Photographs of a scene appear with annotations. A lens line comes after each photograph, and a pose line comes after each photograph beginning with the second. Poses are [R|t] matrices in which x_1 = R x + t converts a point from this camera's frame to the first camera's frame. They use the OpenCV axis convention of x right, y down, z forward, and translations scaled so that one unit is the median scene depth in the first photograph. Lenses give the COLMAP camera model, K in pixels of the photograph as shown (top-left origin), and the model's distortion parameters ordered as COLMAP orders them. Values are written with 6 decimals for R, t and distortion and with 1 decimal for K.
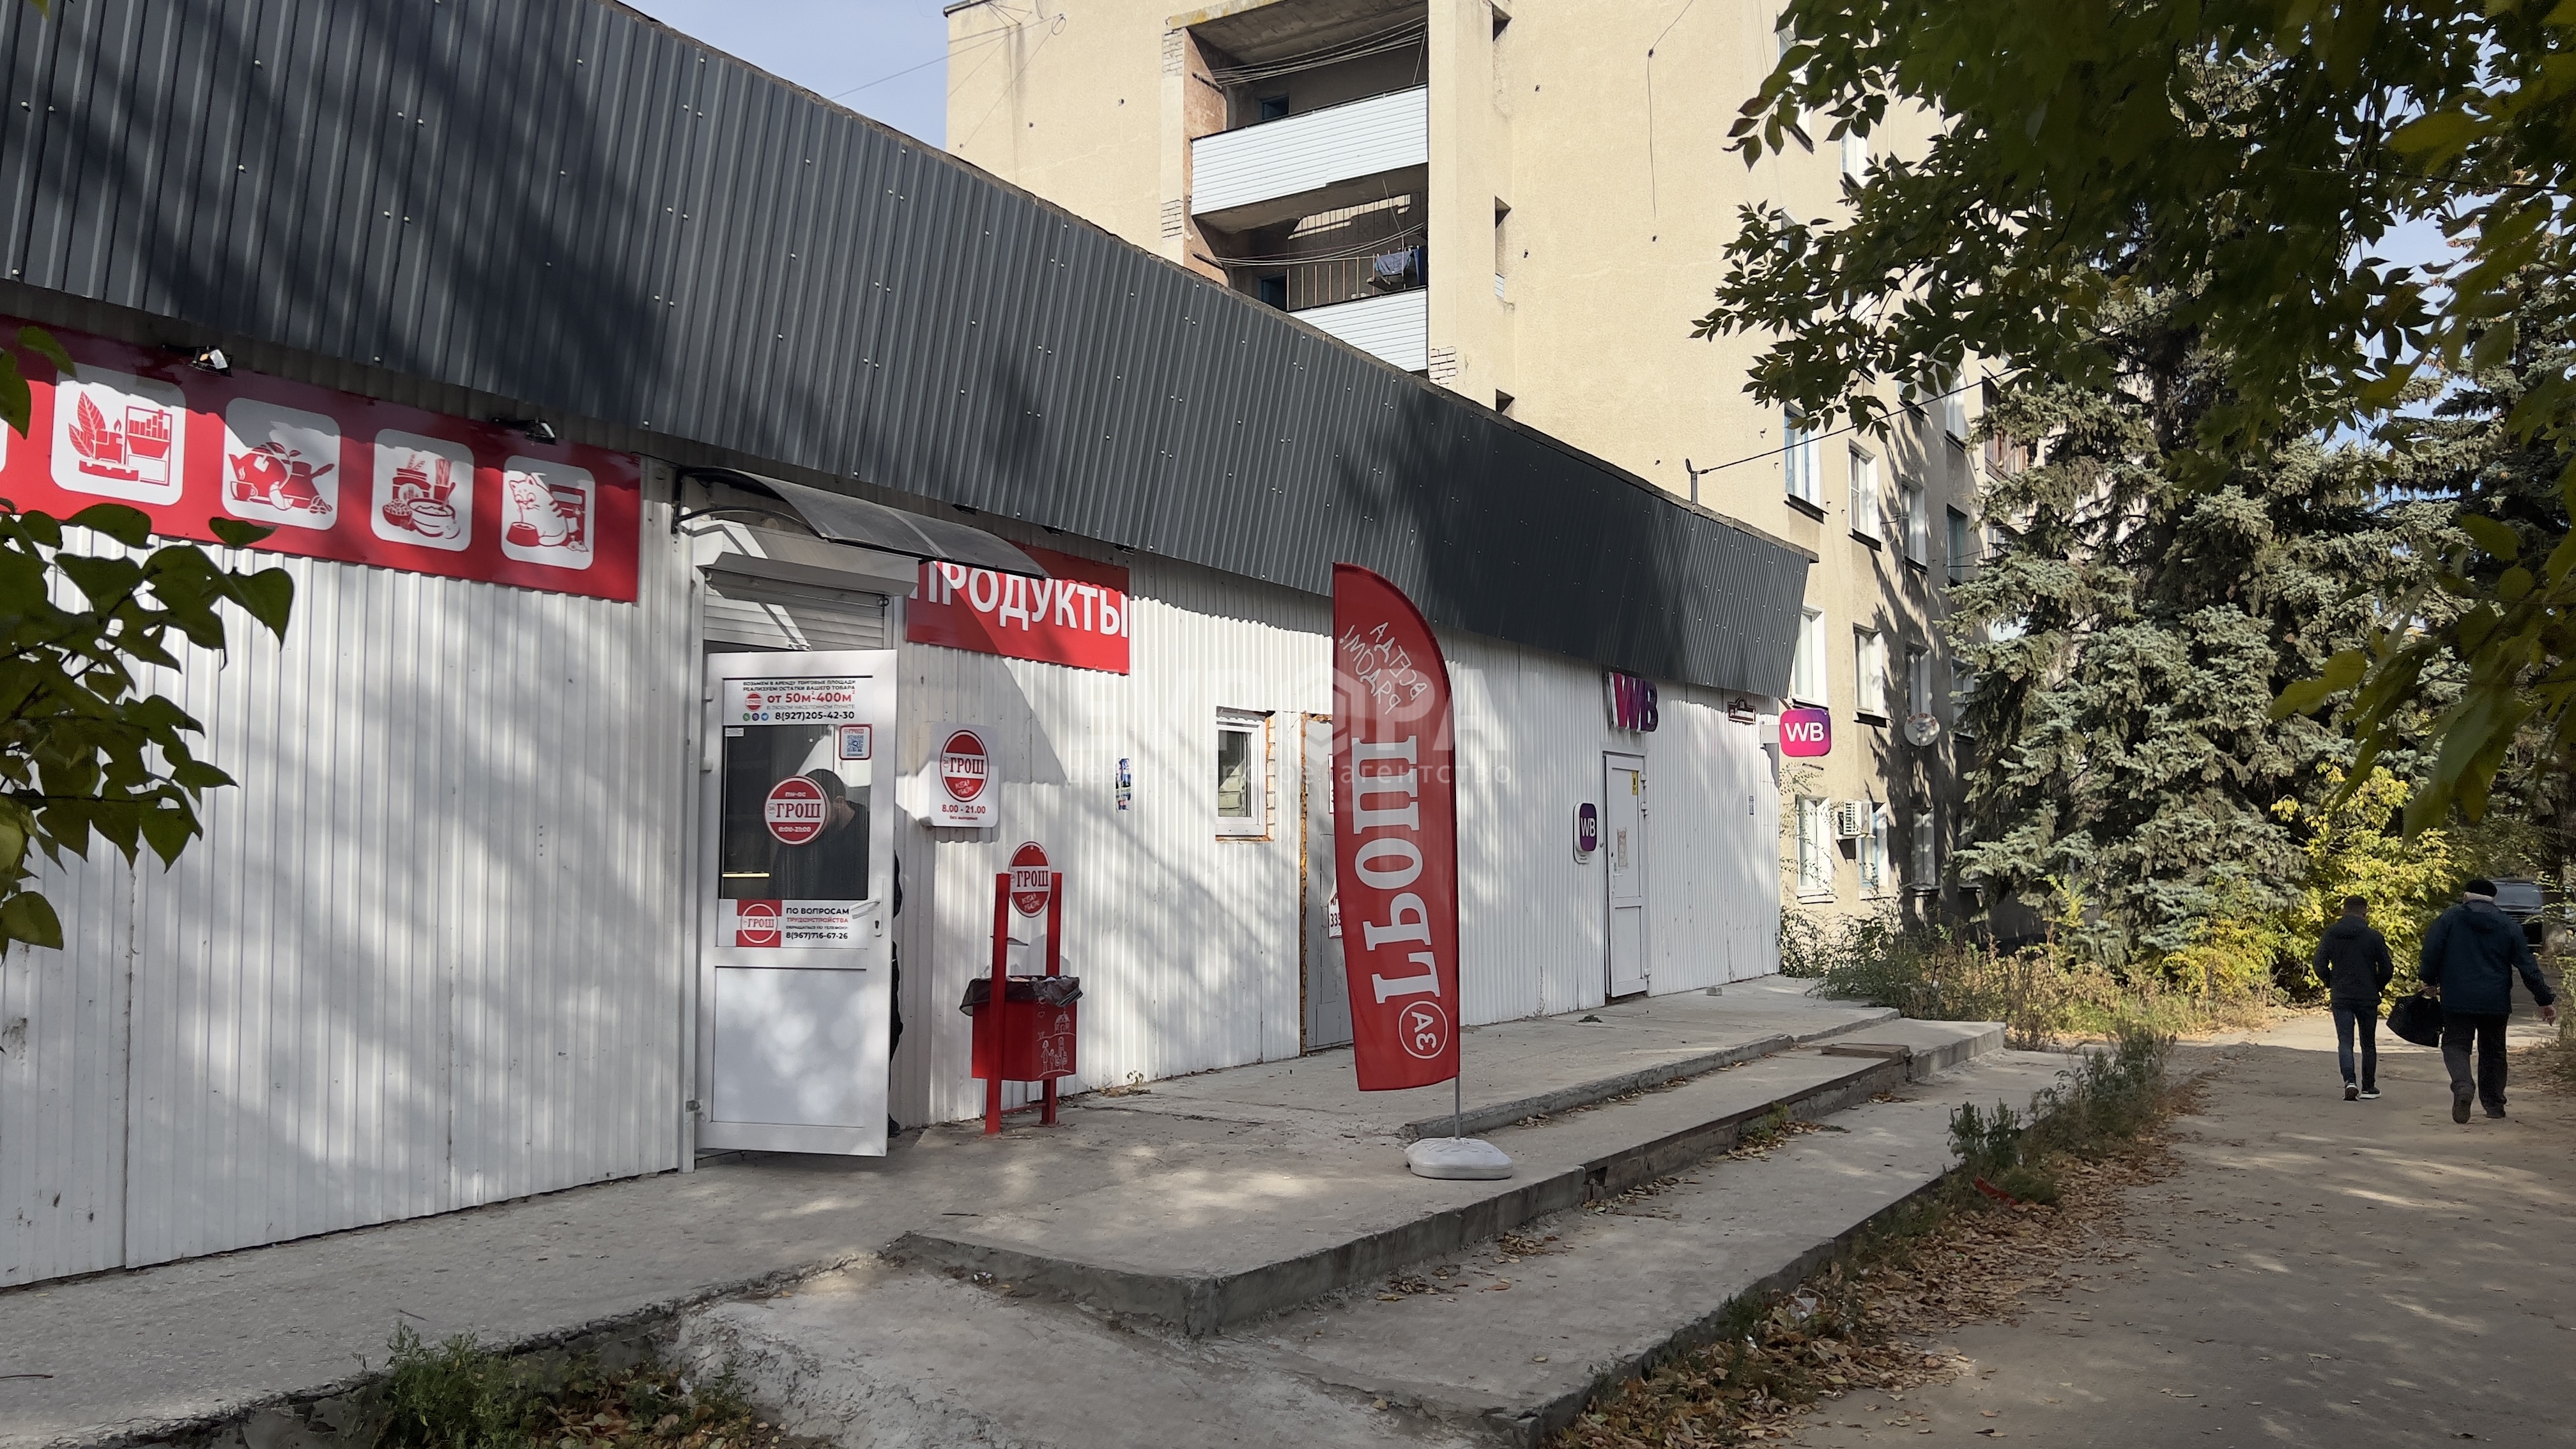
lens RADIAL K [[1887.9, 0, 1288.0], [0, 1887.9, 724.5], [0, 0, 1]] dist [0.075287, -0.000724]
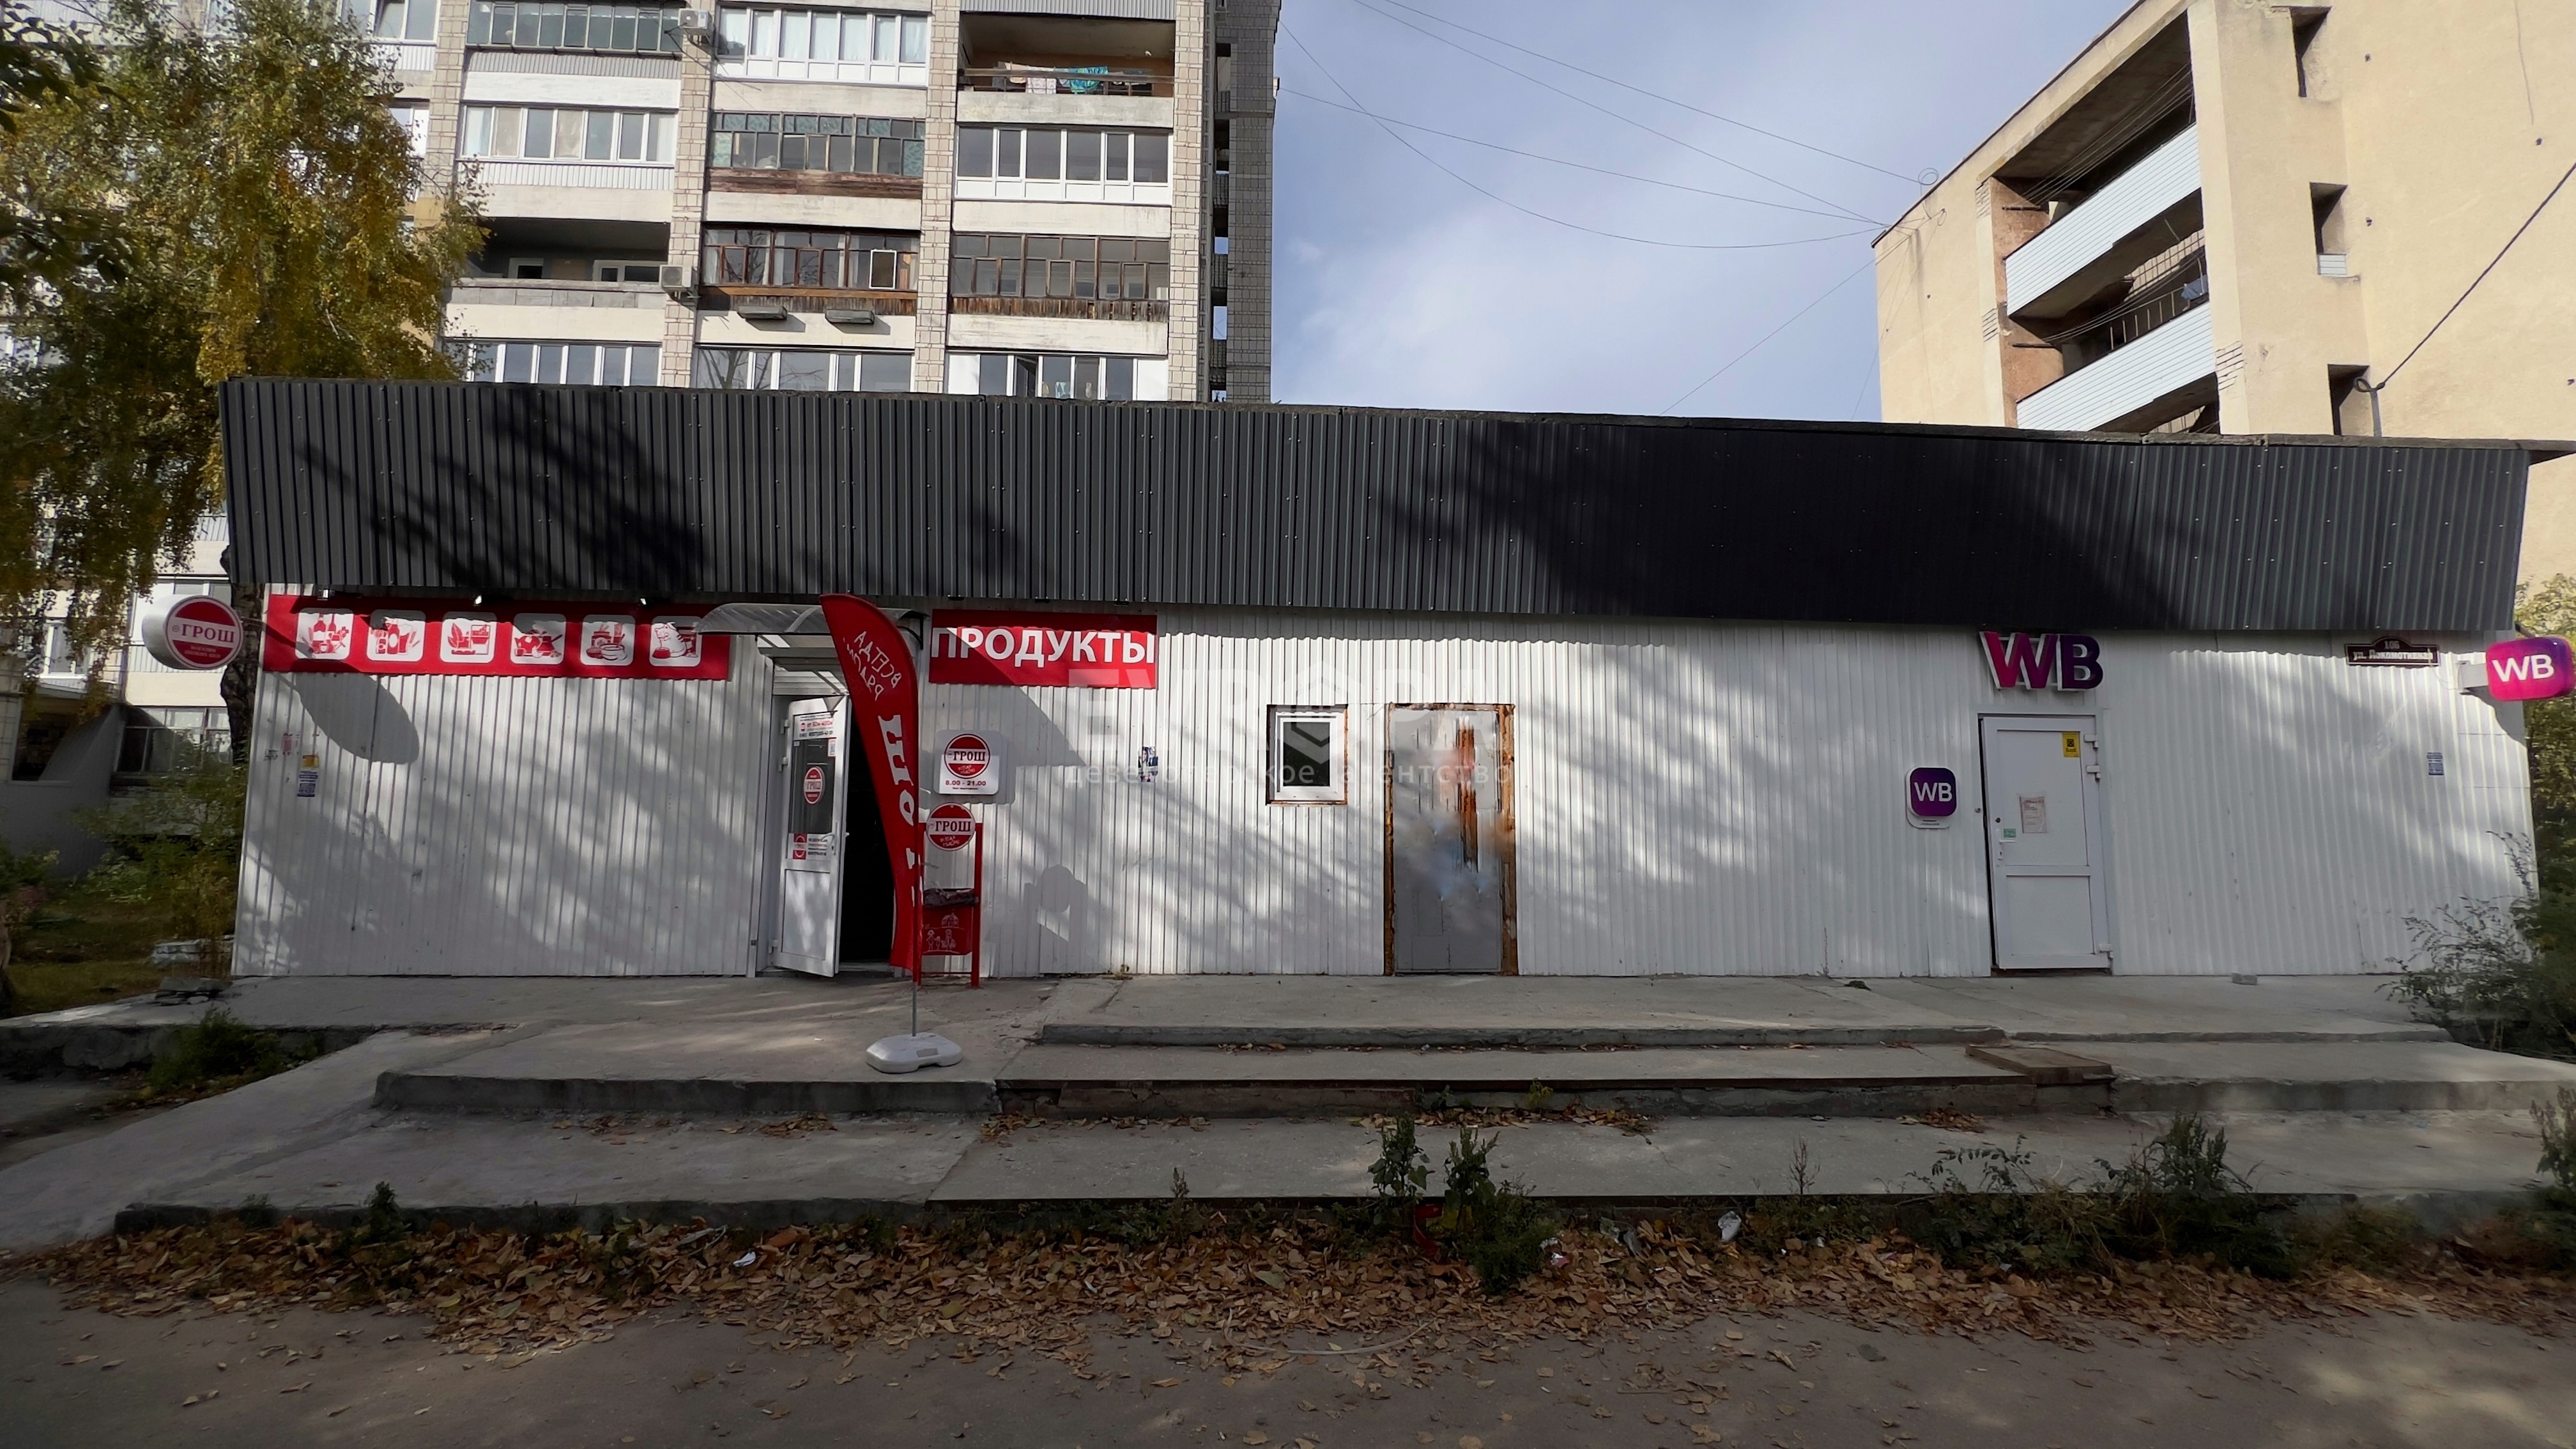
lens RADIAL K [[1062.1, 0, 1283.2], [0, 1062.1, 754.3], [0, 0, 1]] dist [0.000475, 0.000062]
pose [[0.571785, -0.067404, -0.817630, 0.867470], [0.049184, 0.997643, -0.047848, 0.092327], [0.818928, -0.012856, 0.573752, 0.849242]]
